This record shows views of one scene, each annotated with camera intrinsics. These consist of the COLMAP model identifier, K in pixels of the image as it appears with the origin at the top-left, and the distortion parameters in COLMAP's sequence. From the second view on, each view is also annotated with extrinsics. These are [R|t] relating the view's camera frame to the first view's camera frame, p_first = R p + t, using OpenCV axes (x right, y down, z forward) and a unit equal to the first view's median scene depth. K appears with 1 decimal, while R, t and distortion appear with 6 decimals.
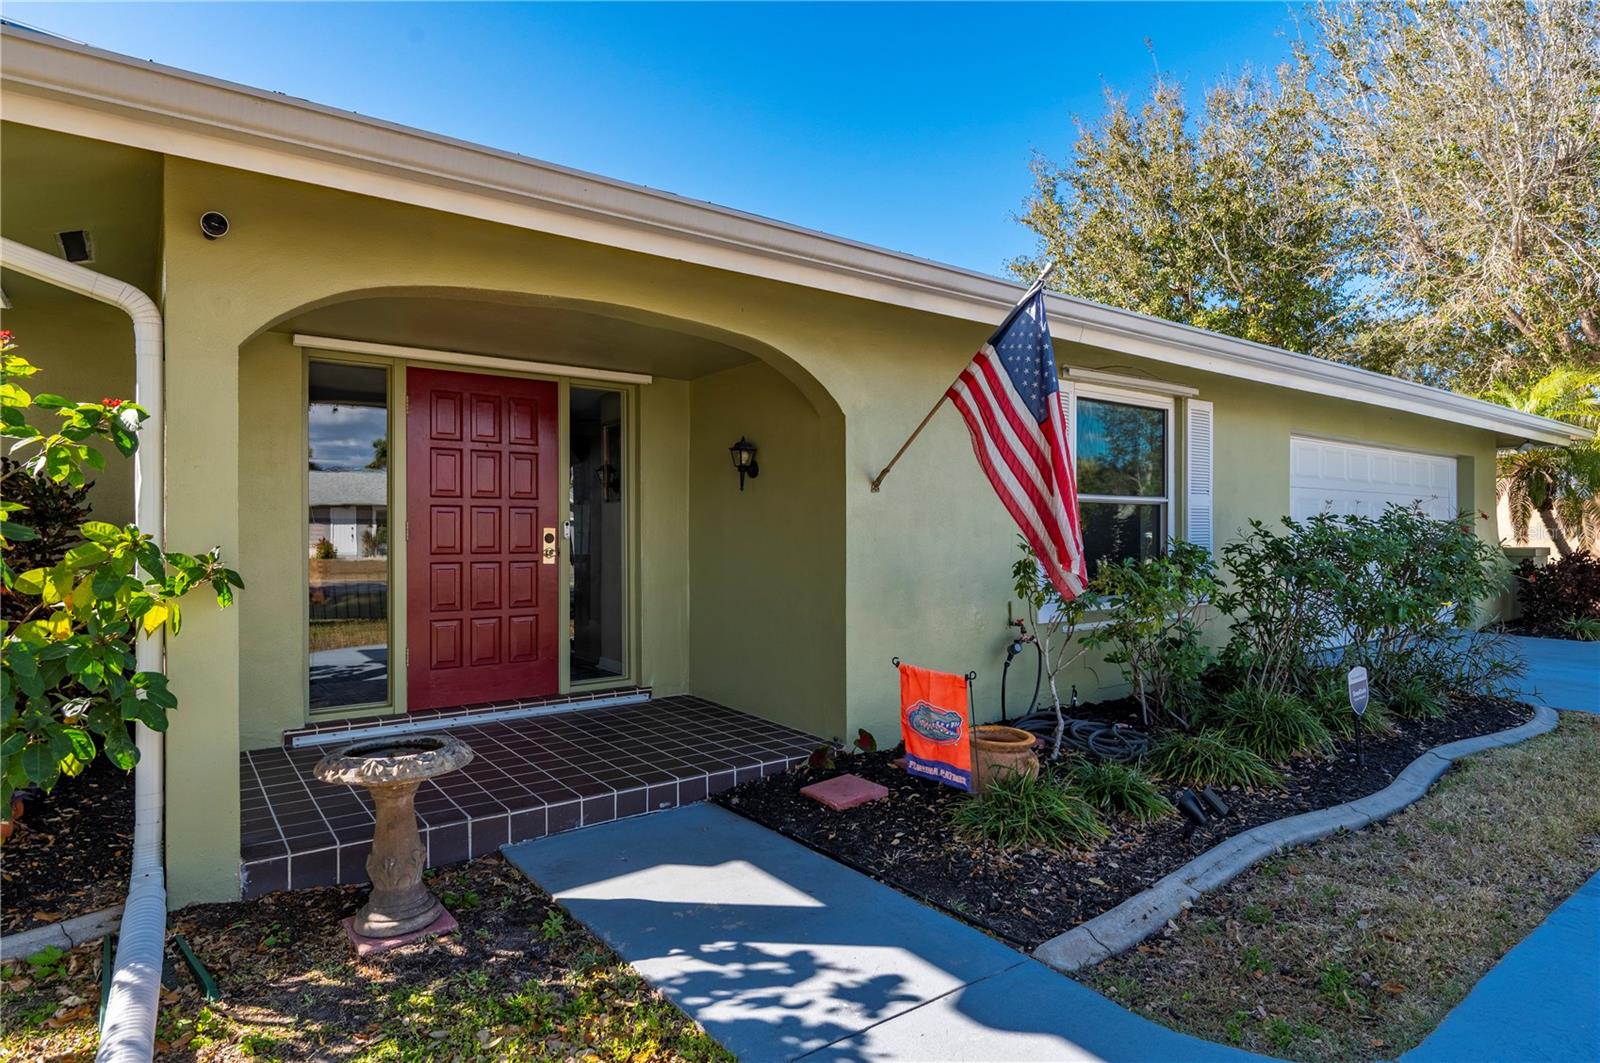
lens RADIAL K [[883.7, 0, 804.7], [0, 883.7, 529.5], [0, 0, 1]] dist [0.000201, 0.000935]
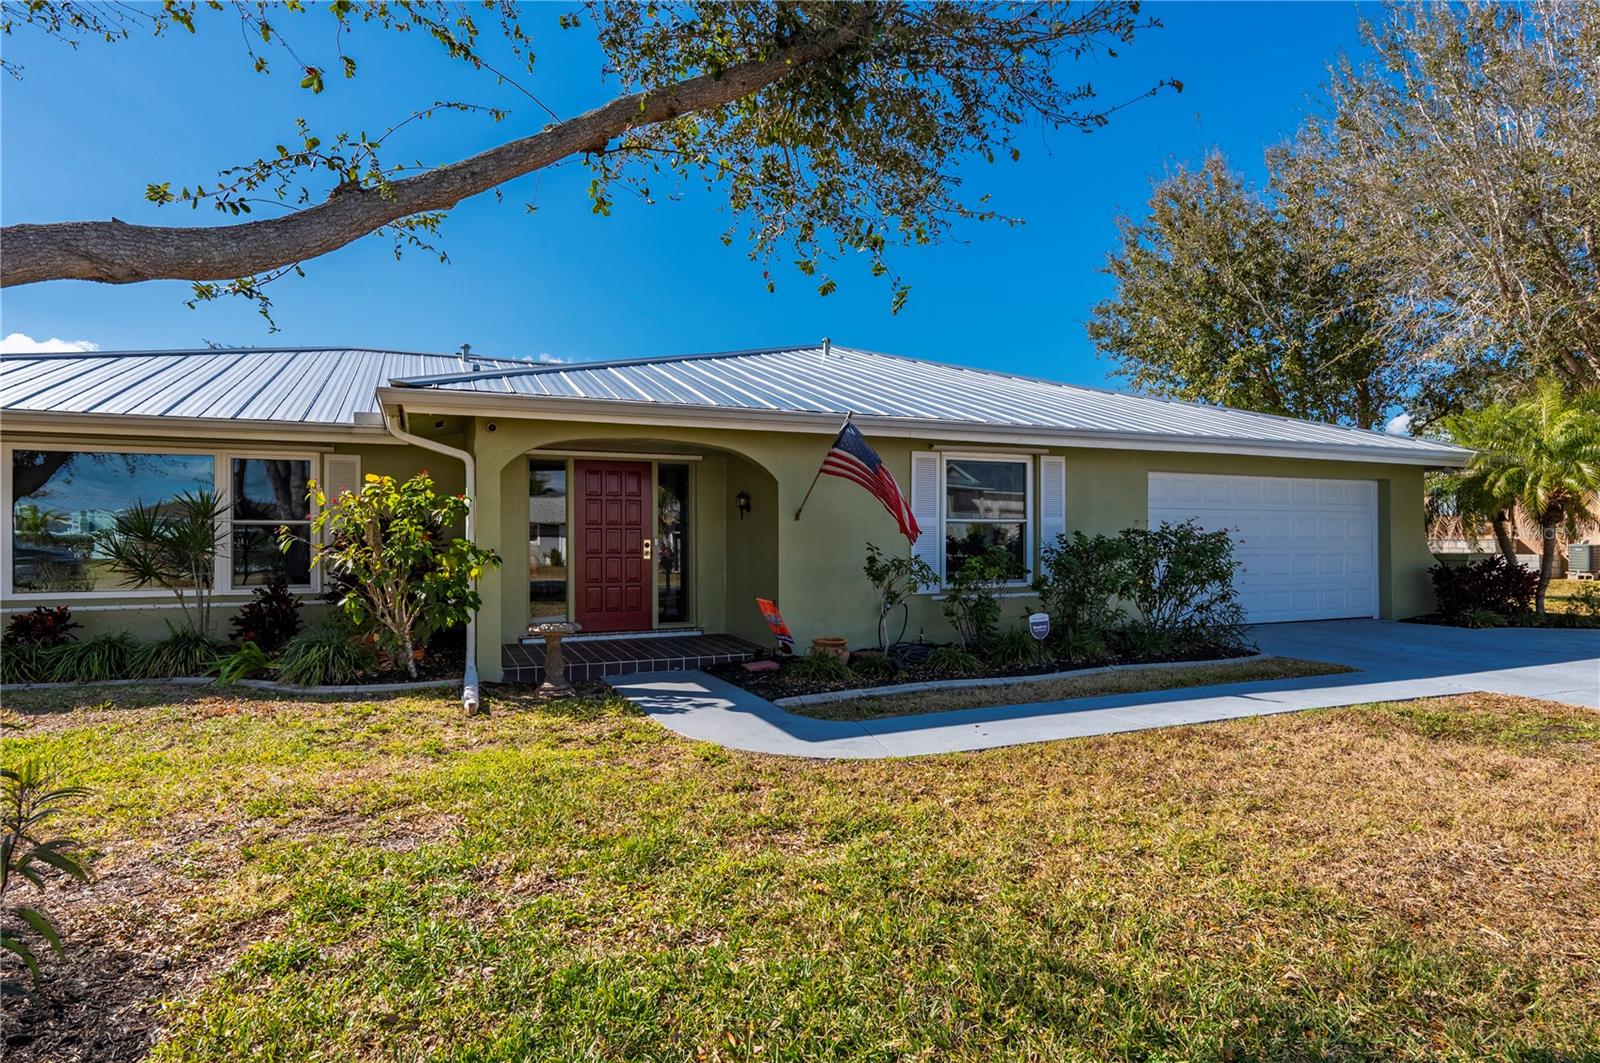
lens RADIAL K [[857.1, 0, 790.5], [0, 857.1, 538.7], [0, 0, 1]] dist [0.002715, -0.000300]
pose [[0.971822, -0.003837, -0.235687, 0.452825], [0.003410, 0.999992, -0.002217, 0.000998], [0.235693, 0.001351, 0.971827, -0.722587]]
